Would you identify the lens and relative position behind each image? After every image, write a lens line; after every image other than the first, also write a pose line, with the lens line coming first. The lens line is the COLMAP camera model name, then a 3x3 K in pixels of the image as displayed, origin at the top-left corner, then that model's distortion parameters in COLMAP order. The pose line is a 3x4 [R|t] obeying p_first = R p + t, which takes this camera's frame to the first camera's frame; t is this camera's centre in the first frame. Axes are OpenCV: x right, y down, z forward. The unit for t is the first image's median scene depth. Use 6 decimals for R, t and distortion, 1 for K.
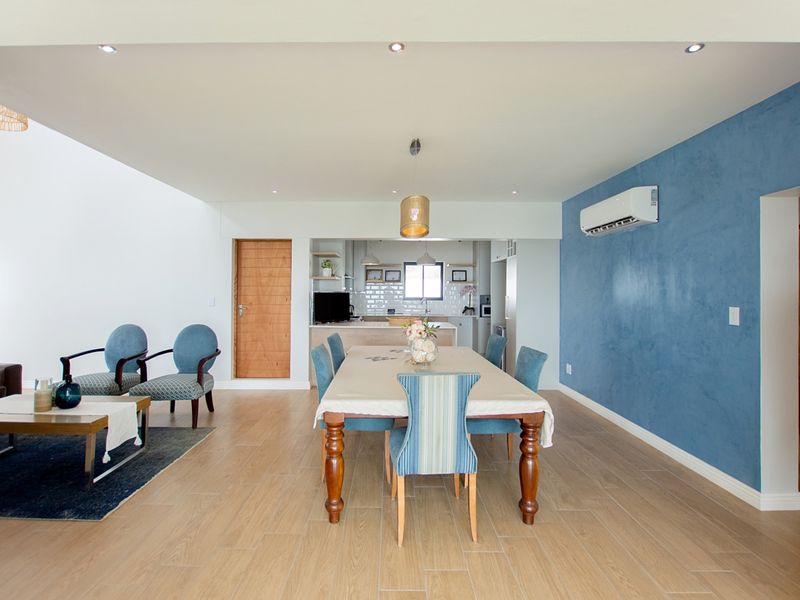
lens RADIAL K [[409.7, 0, 398.4], [0, 409.7, 295.8], [0, 0, 1]] dist [-0.002441, -0.000198]
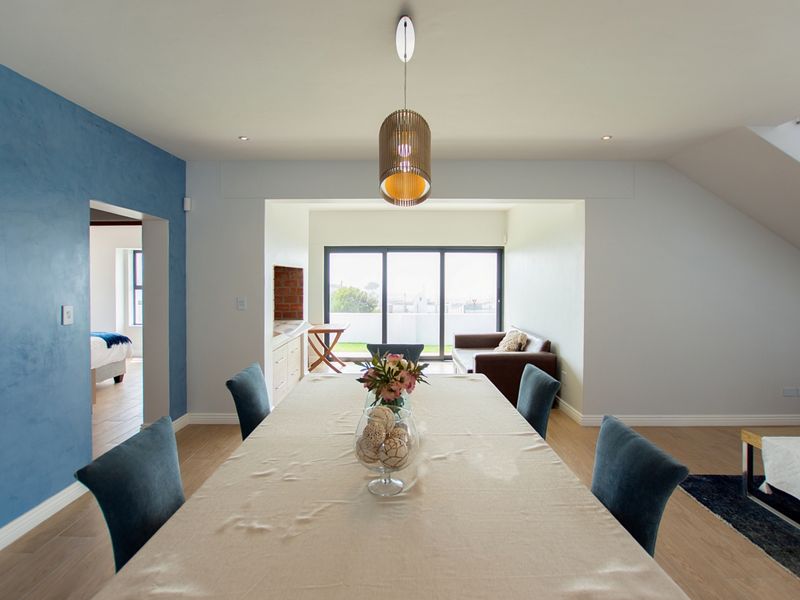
lens RADIAL K [[409.7, 0, 400.5], [0, 409.7, 296.9], [0, 0, 1]] dist [-0.002441, -0.000198]
pose [[-0.998402, -0.009508, 0.055713, 0.010154], [-0.007305, 0.999188, 0.039624, -0.033635], [-0.056044, 0.039154, -0.997660, 1.775971]]
